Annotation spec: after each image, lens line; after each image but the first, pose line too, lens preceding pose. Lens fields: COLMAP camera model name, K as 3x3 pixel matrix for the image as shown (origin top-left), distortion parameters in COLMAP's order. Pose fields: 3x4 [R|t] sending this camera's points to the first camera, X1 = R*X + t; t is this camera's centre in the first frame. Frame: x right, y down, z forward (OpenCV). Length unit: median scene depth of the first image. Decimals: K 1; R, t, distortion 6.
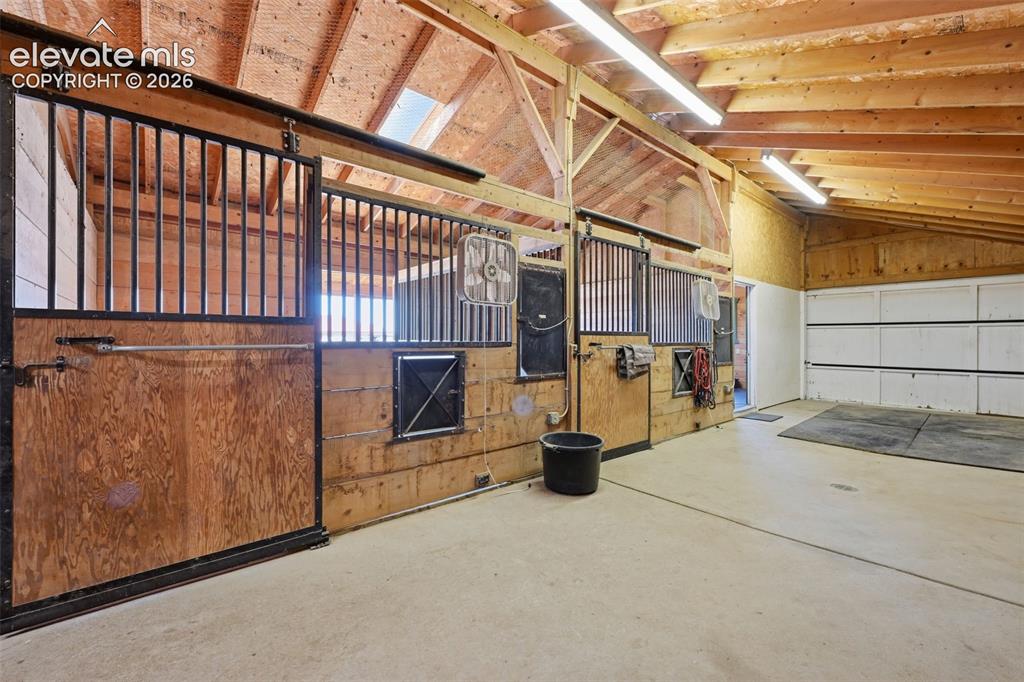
lens RADIAL K [[422.2, 0, 512.5], [0, 422.2, 340.3], [0, 0, 1]] dist [-0.001693, -0.000440]
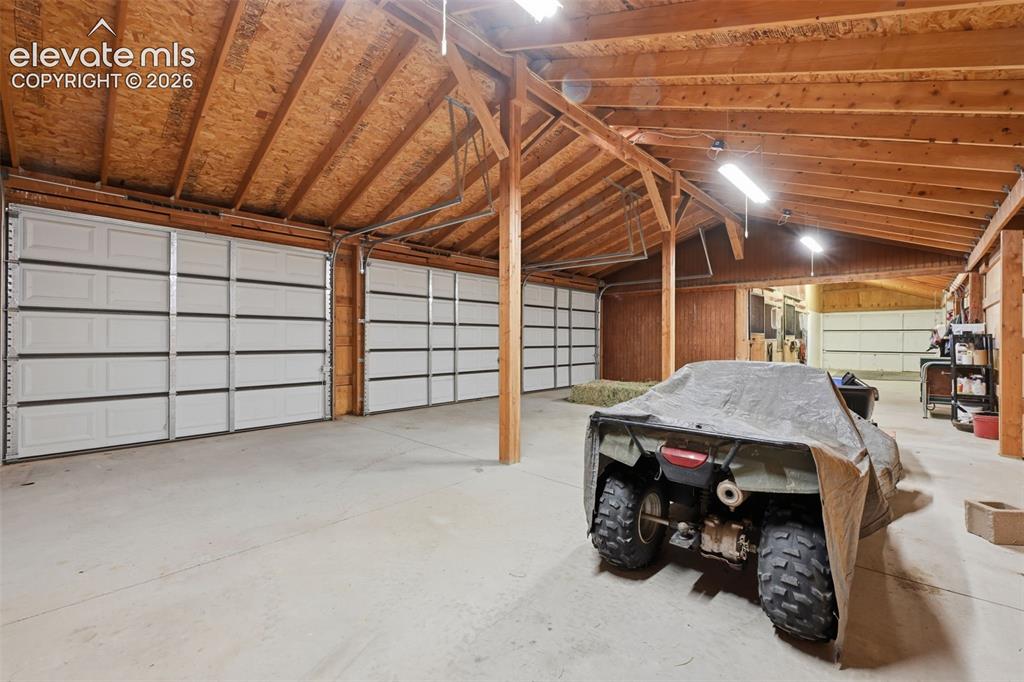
lens RADIAL K [[422.2, 0, 502.9], [0, 422.2, 336.4], [0, 0, 1]] dist [-0.001693, -0.000440]
pose [[0.997189, -0.000074, 0.074924, -4.527120], [0.000260, 0.999997, -0.002462, -0.021988], [-0.074924, 0.002475, 0.997186, -4.105570]]
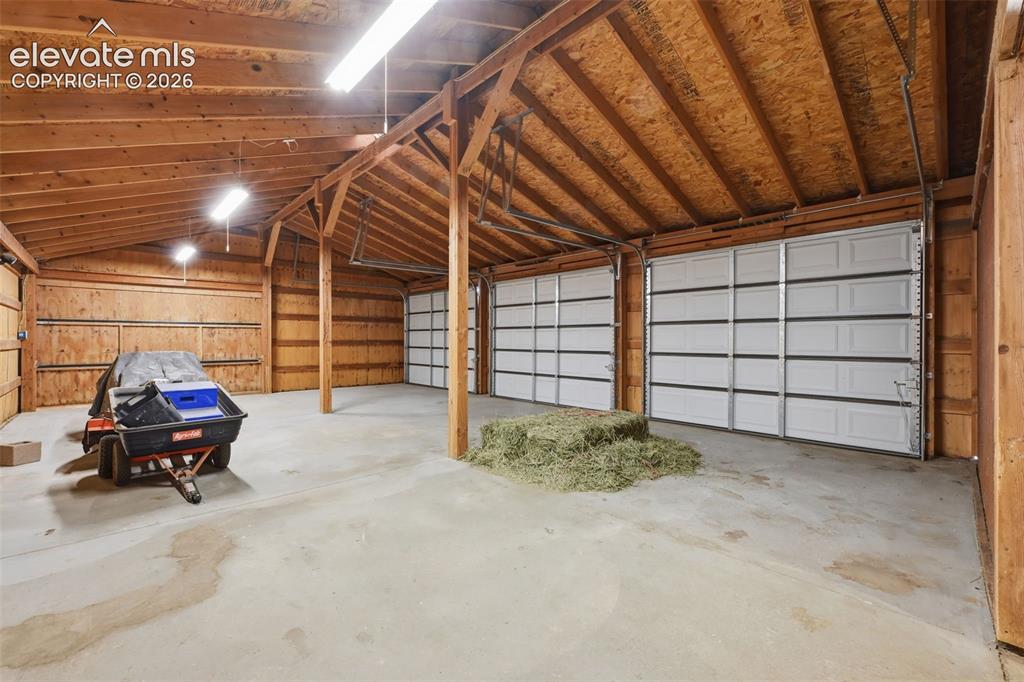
lens RADIAL K [[422.2, 0, 505.4], [0, 422.2, 342.5], [0, 0, 1]] dist [-0.001693, -0.000440]
pose [[0.027573, 0.002063, -0.999618, 0.698922], [-0.000570, 0.999998, 0.002048, 0.001857], [0.999620, 0.000514, 0.027575, 0.589990]]
